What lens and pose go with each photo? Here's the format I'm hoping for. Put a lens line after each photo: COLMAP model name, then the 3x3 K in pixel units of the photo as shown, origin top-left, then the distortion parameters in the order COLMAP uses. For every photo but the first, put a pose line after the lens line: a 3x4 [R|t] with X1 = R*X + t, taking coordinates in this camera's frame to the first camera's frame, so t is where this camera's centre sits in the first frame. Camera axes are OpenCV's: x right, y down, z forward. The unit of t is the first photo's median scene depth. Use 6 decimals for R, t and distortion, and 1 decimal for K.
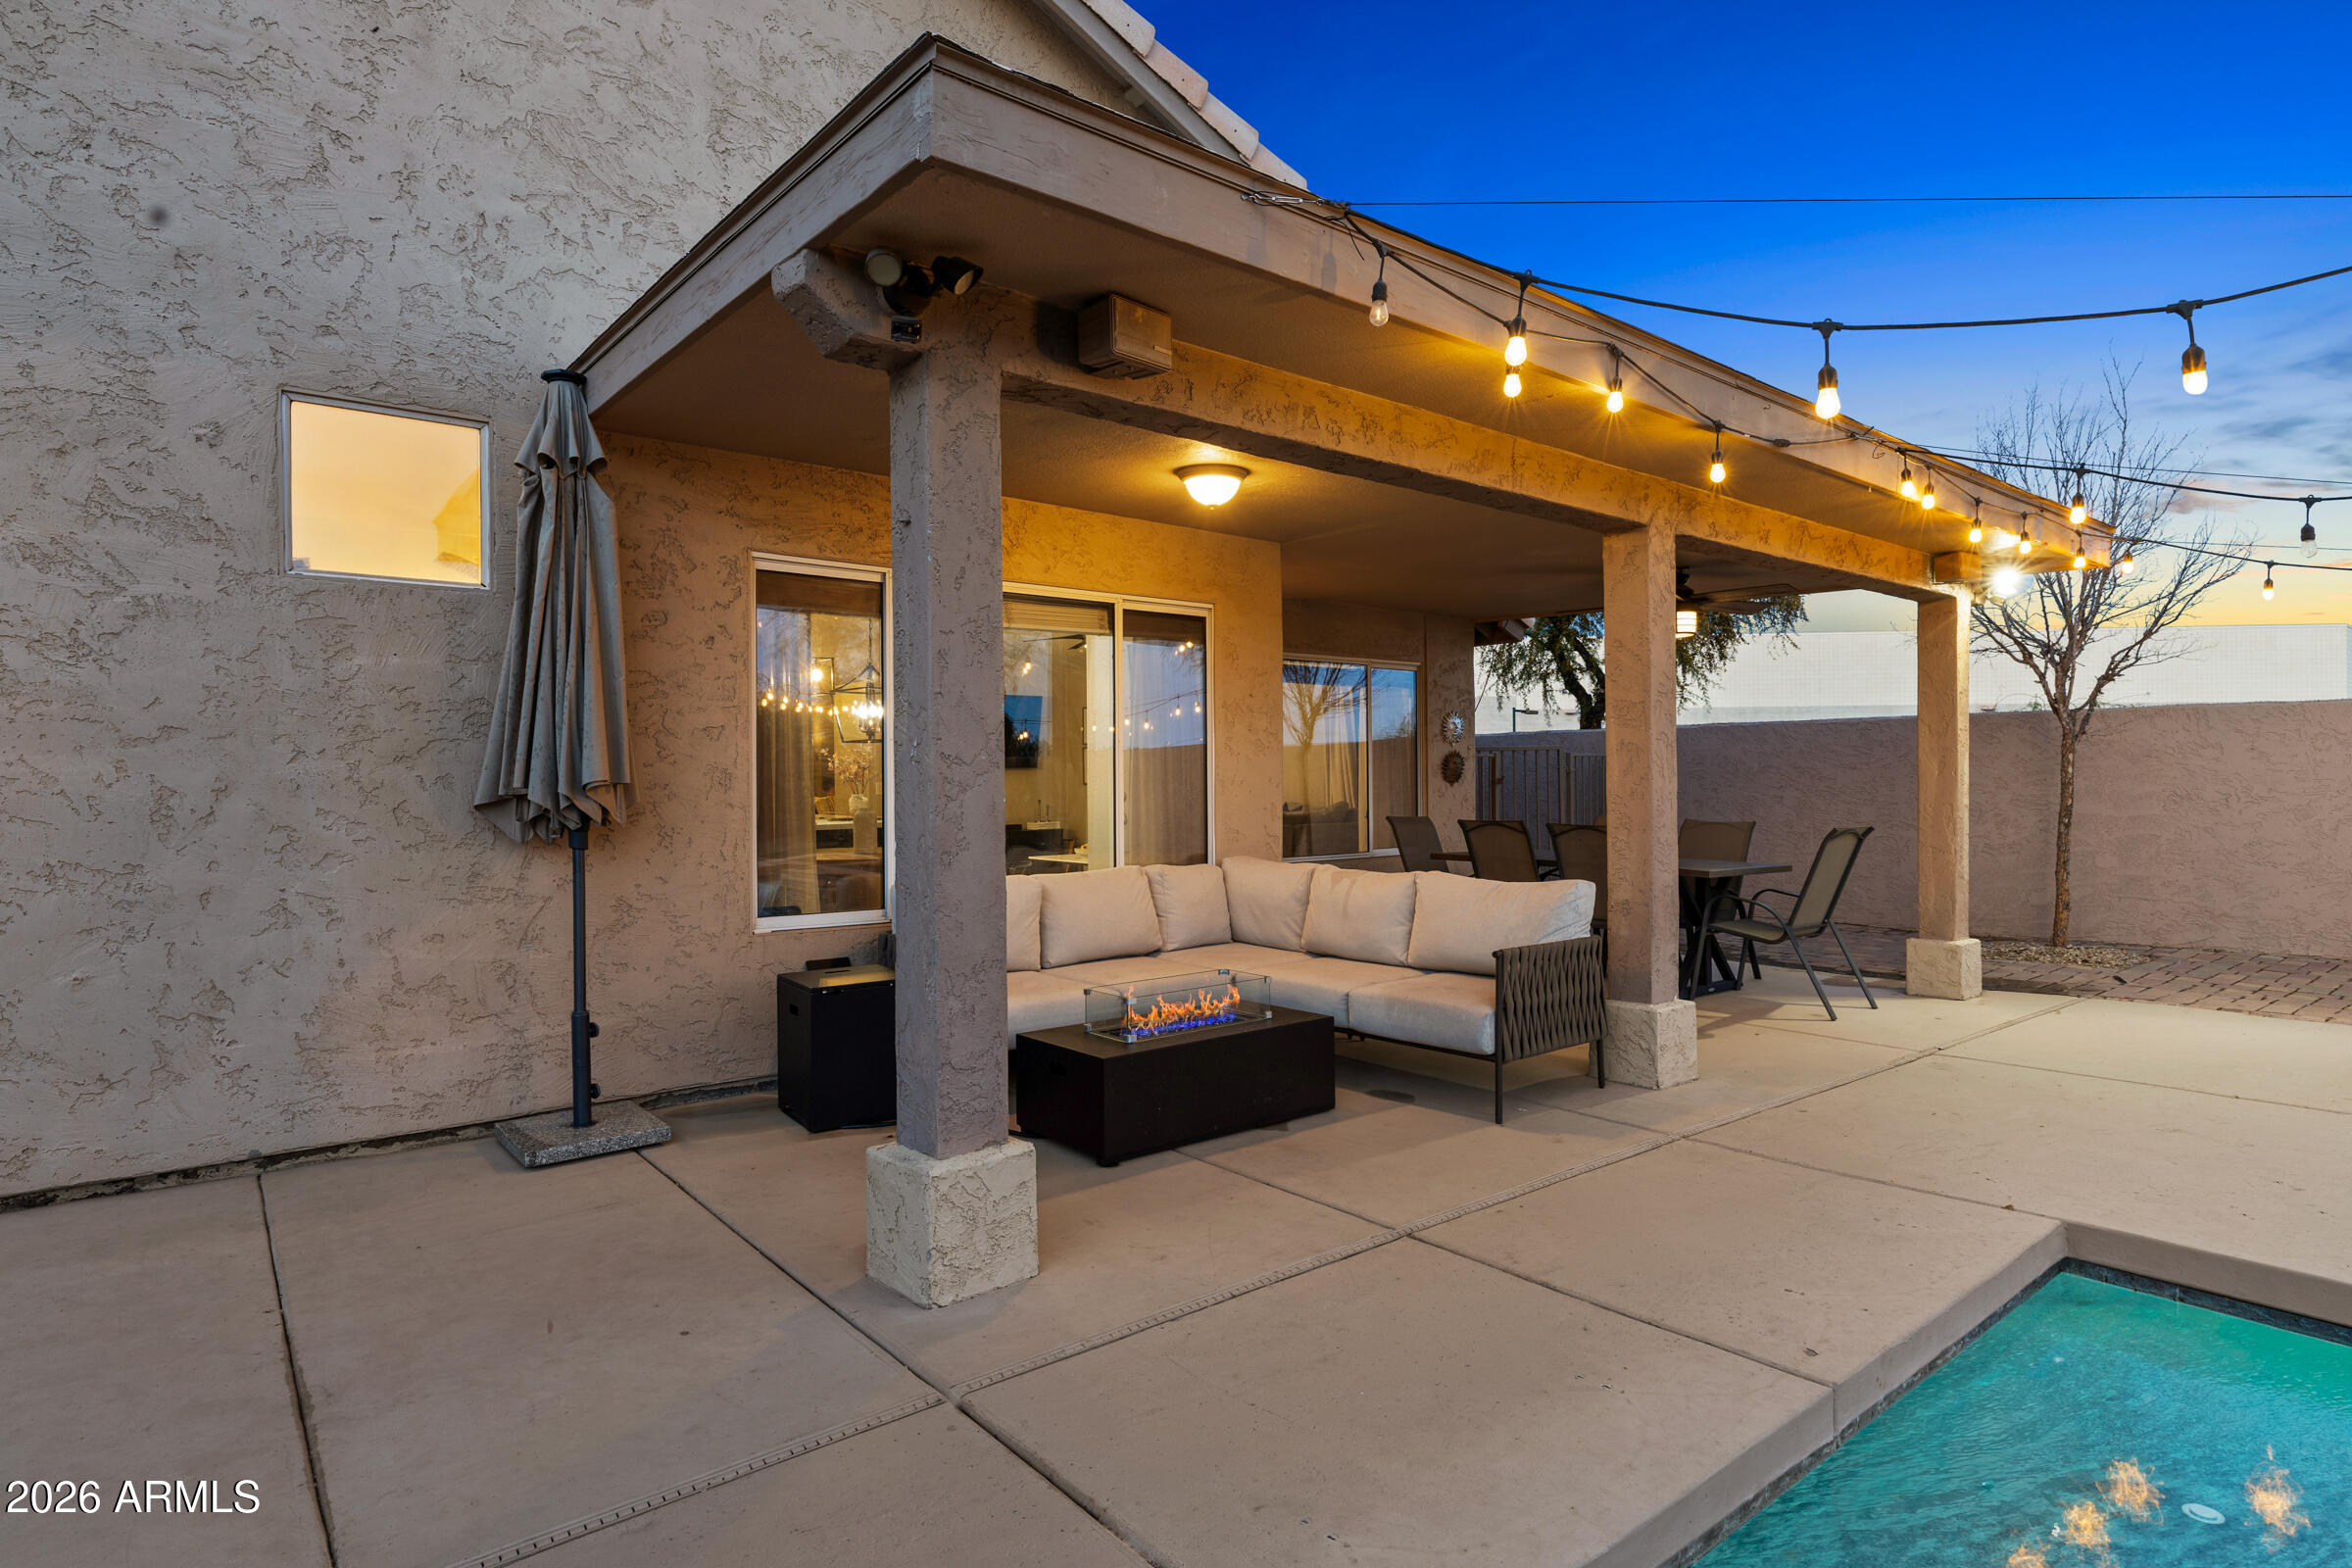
lens RADIAL K [[1256.2, 0, 1176.4], [0, 1256.2, 780.7], [0, 0, 1]] dist [-0.001169, 0.000075]
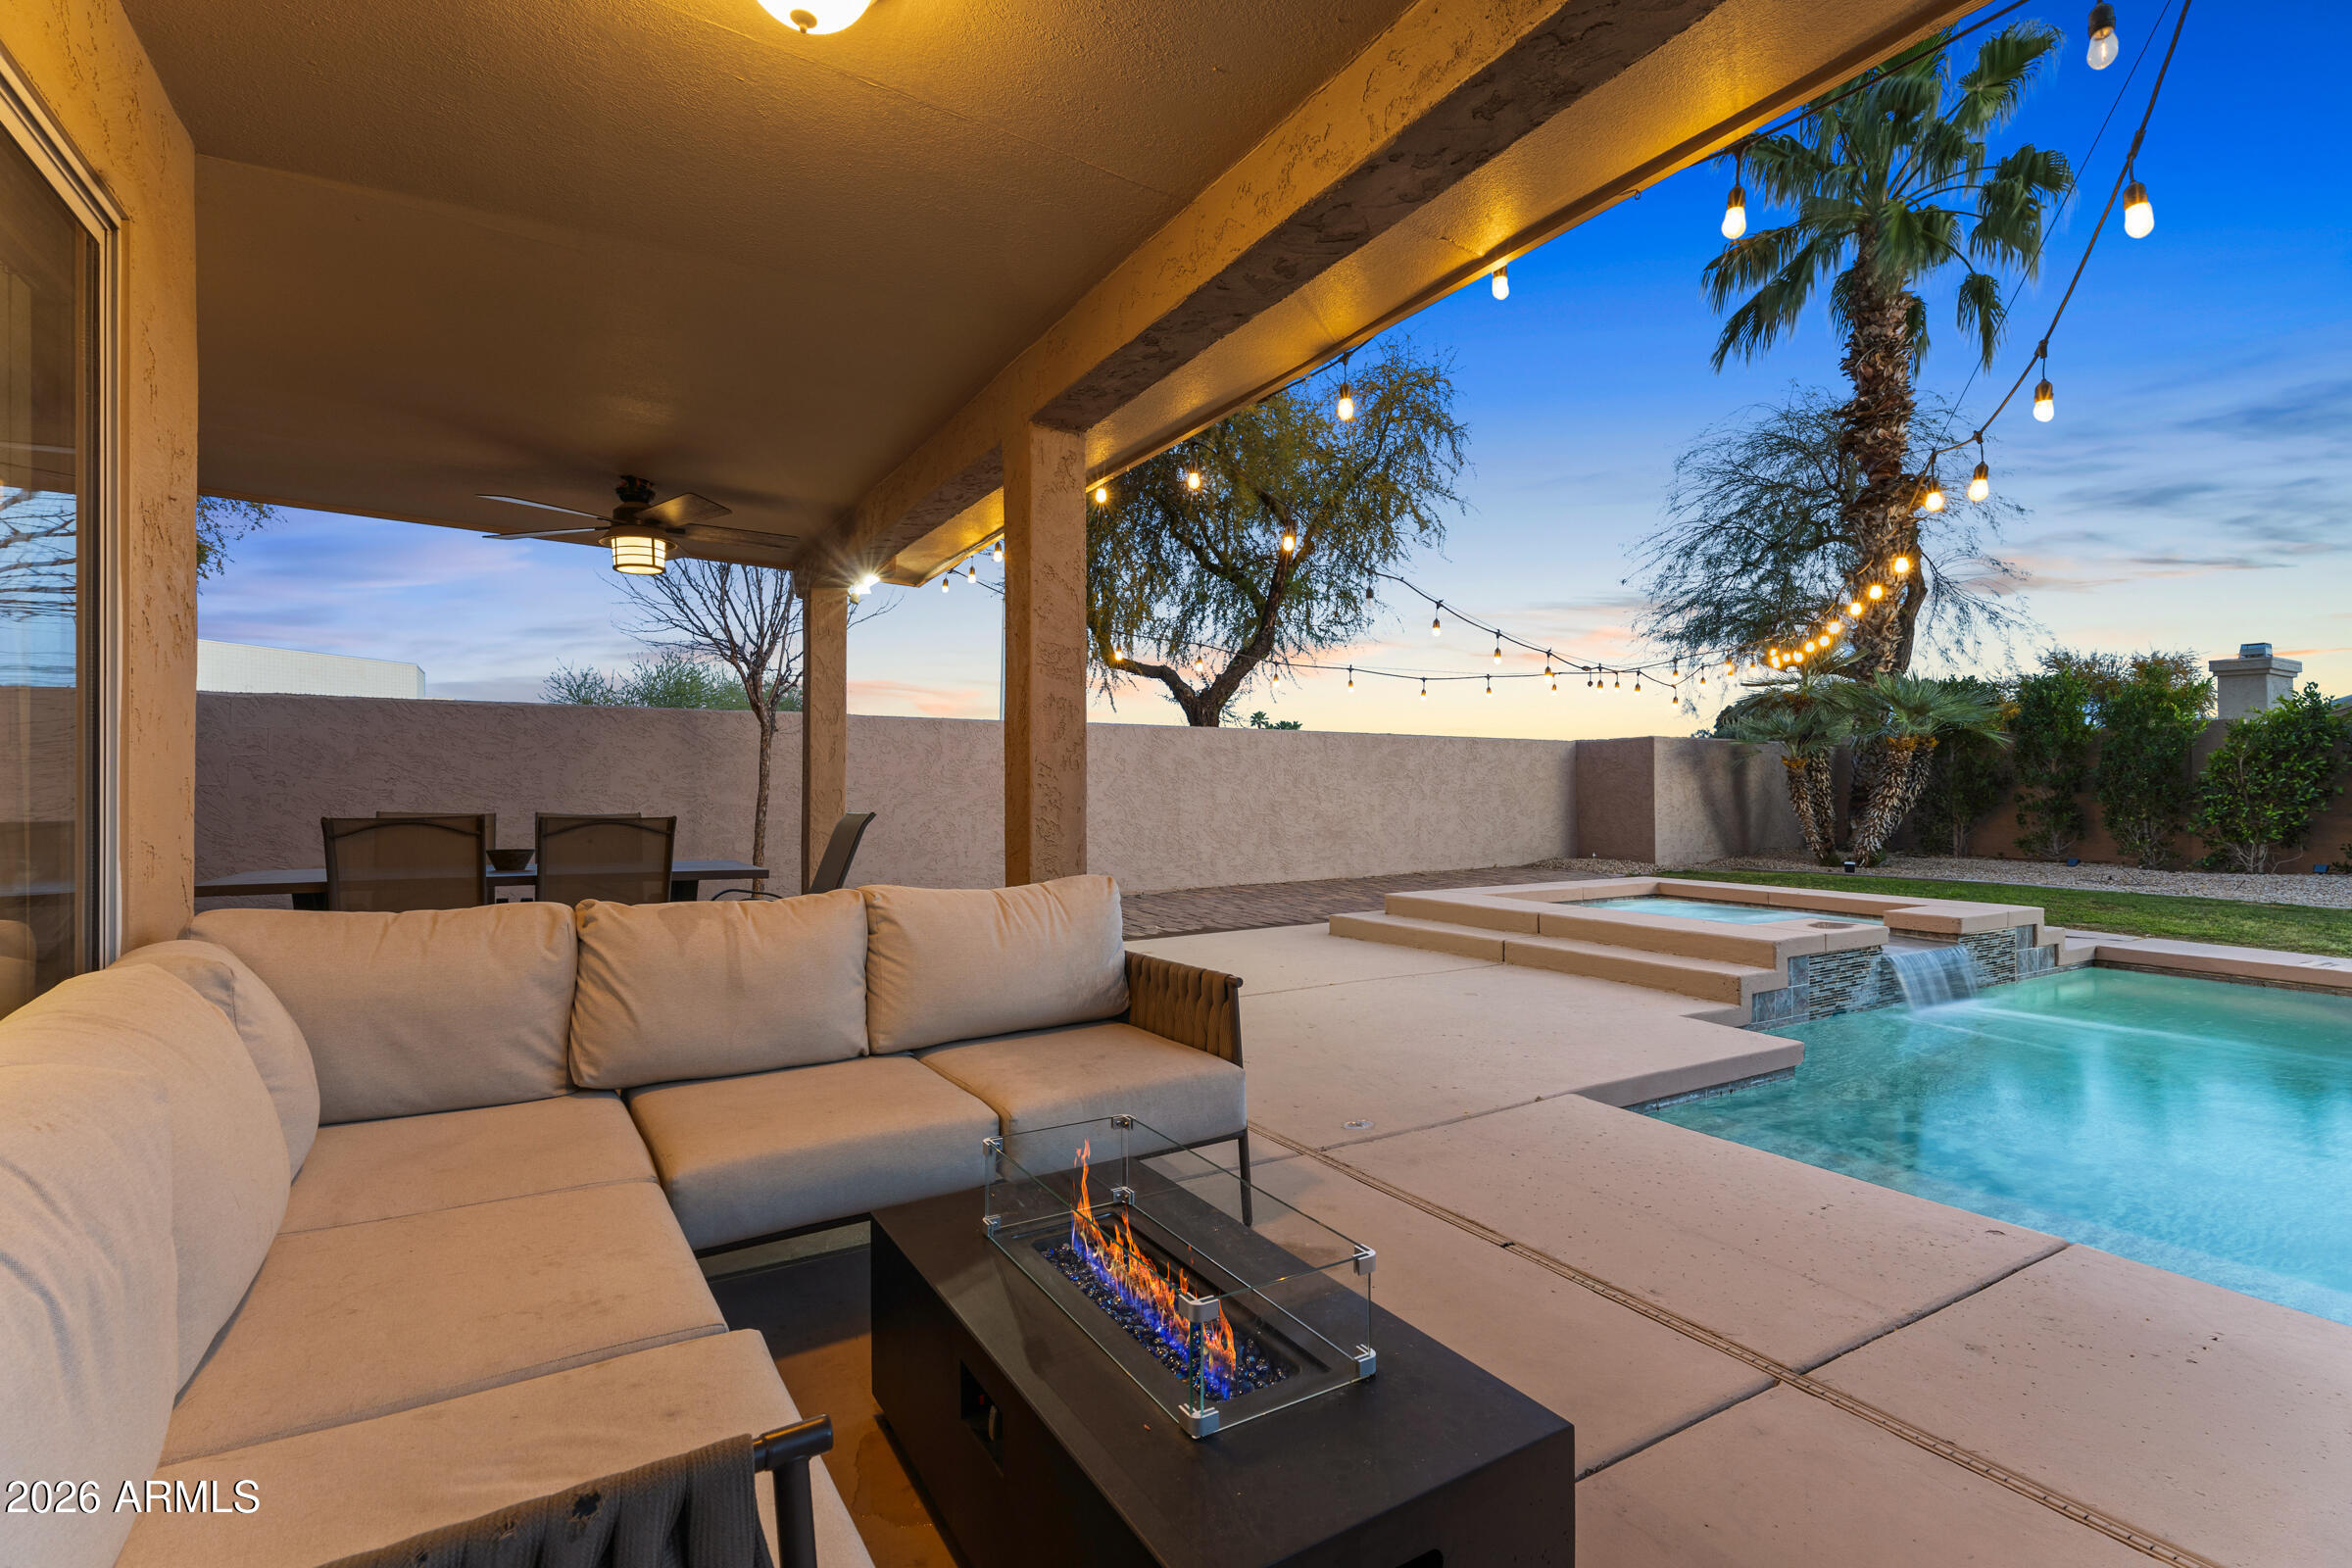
lens RADIAL K [[1079.8, 0, 1183.7], [0, 1079.8, 782.6], [0, 0, 1]] dist [0.001873, 0.000256]
pose [[0.136249, 0.017445, 0.990521, -0.207753], [-0.002639, 0.999848, -0.017246, 0.027312], [-0.990671, -0.000264, 0.136274, 0.594682]]
